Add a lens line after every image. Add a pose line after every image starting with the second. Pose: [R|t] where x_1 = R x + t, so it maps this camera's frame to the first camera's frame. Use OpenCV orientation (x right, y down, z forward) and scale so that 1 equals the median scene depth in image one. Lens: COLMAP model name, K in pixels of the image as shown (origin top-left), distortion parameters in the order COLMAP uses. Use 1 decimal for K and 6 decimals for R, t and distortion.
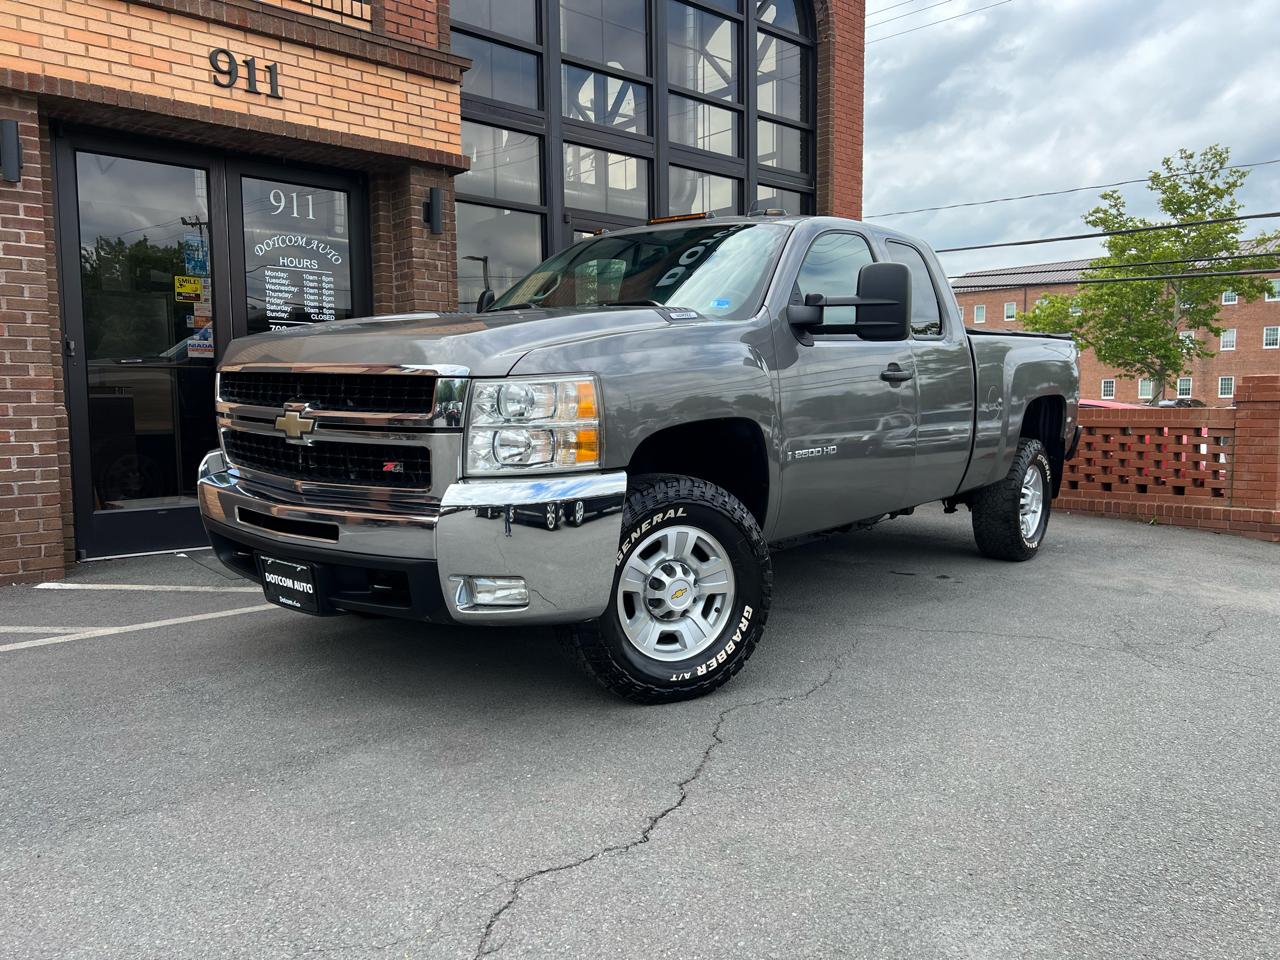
lens RADIAL K [[964.0, 0, 636.4], [0, 964.0, 479.4], [0, 0, 1]] dist [0.048991, -0.055542]
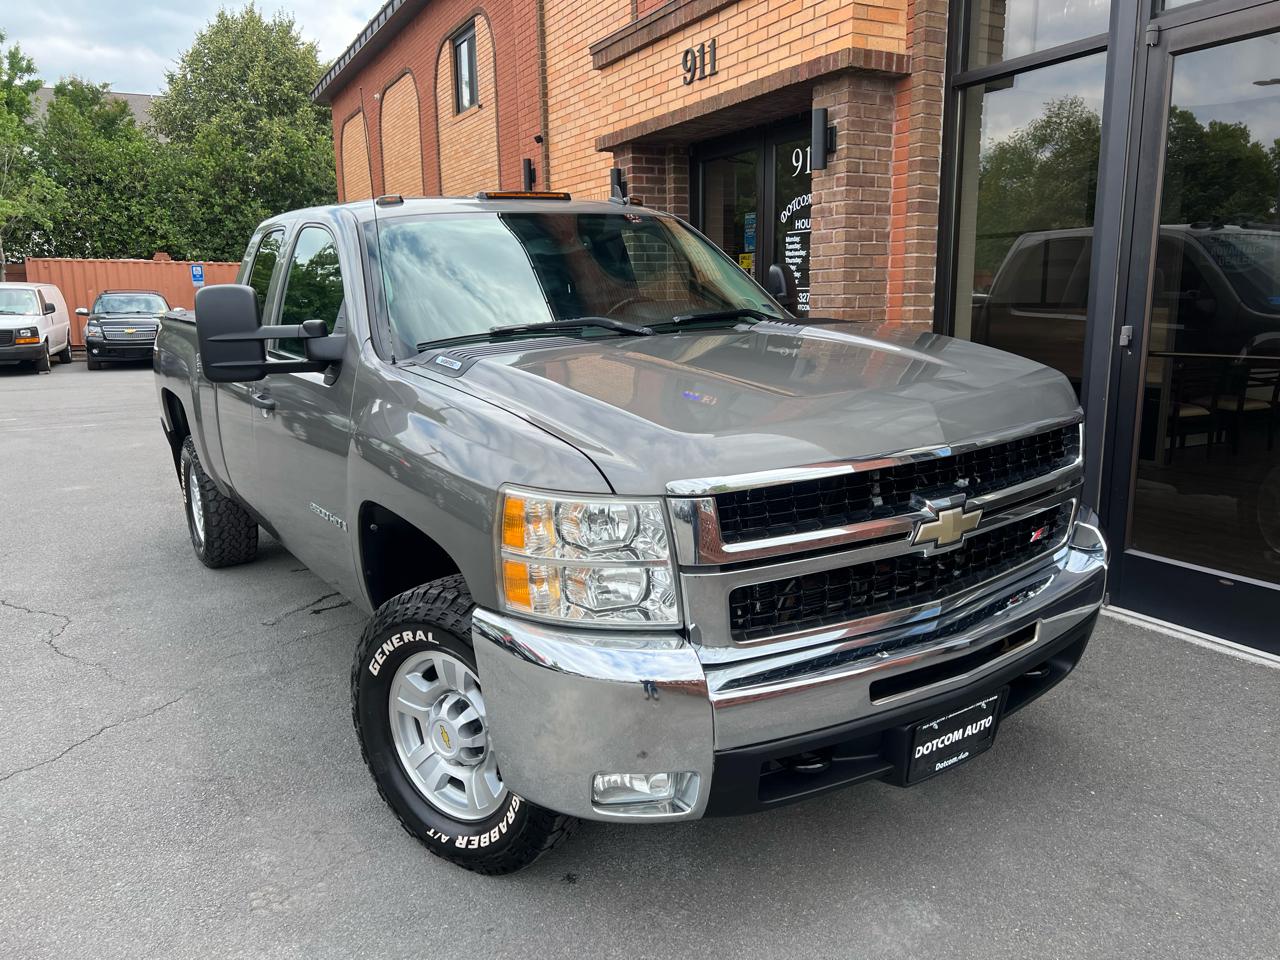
lens RADIAL K [[965.3, 0, 644.2], [0, 965.3, 484.9], [0, 0, 1]] dist [0.043418, -0.049794]
pose [[-0.247493, 0.194069, -0.949255, 0.662093], [-0.062528, 0.974493, 0.215531, -0.178070], [0.966870, 0.112697, -0.229045, 1.149136]]
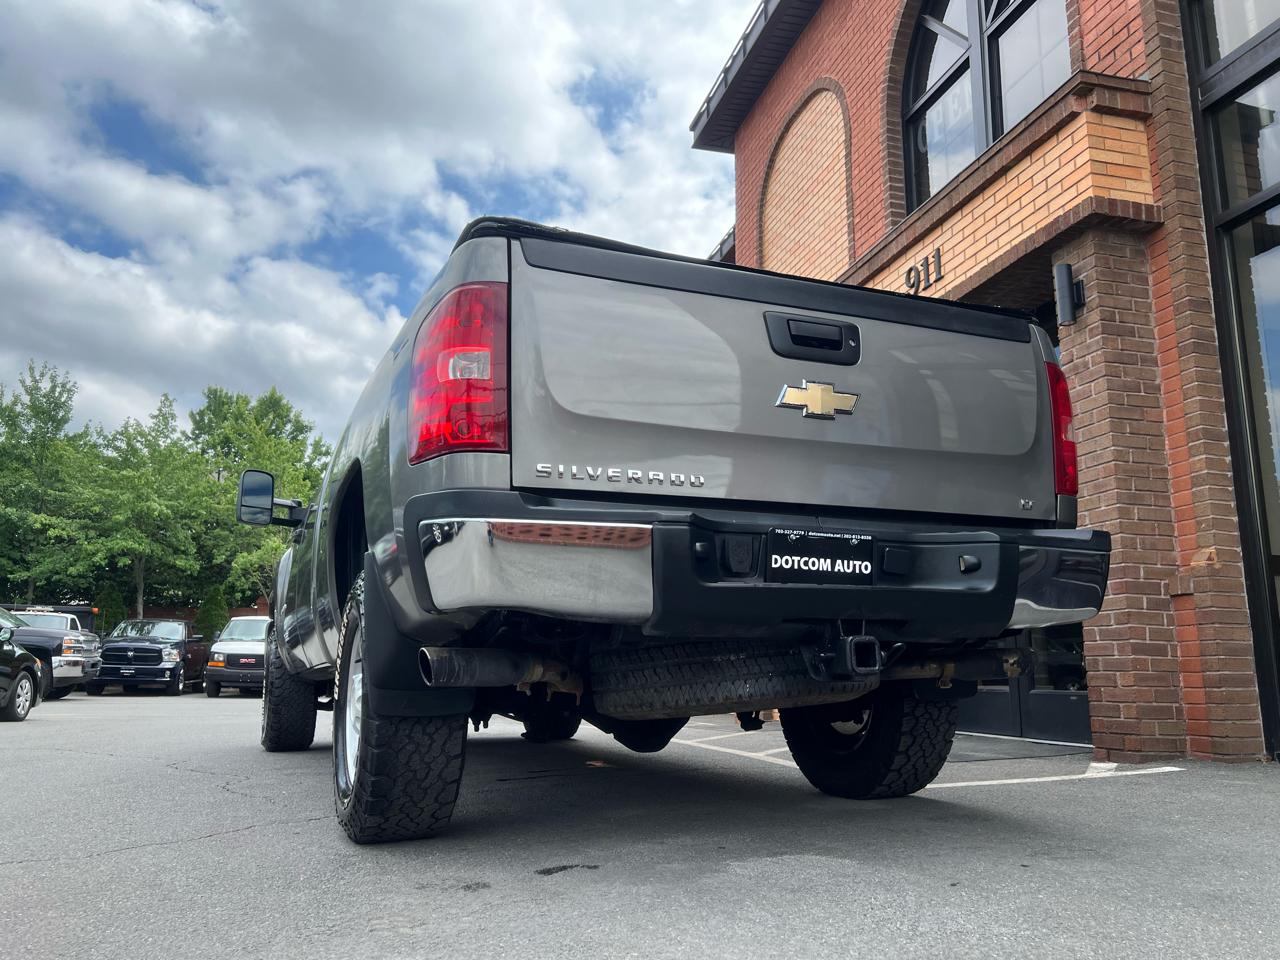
lens RADIAL K [[962.6, 0, 635.1], [0, 962.6, 485.4], [0, 0, 1]] dist [0.038602, -0.034828]
pose [[-0.452410, -0.173534, -0.874764, 0.591456], [-0.077213, 0.984824, -0.155434, 0.002579], [0.888461, -0.002777, -0.458943, 1.120705]]
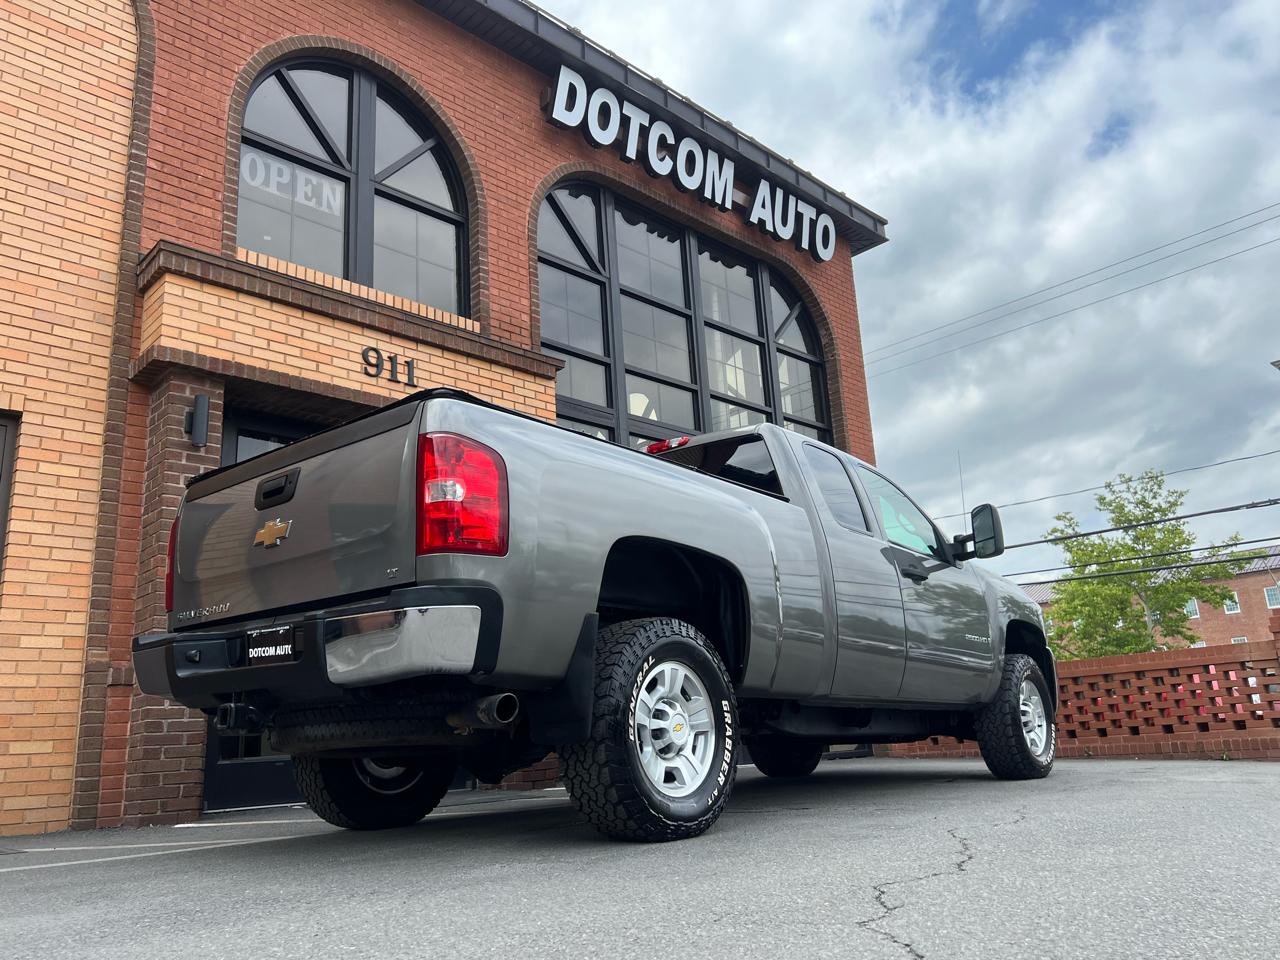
lens RADIAL K [[963.9, 0, 643.9], [0, 963.9, 485.9], [0, 0, 1]] dist [0.050676, -0.061005]
pose [[0.998317, -0.039487, 0.042481, -0.139718], [0.051623, 0.938830, -0.340490, 0.121662], [-0.026437, 0.342109, 0.939288, -0.050207]]
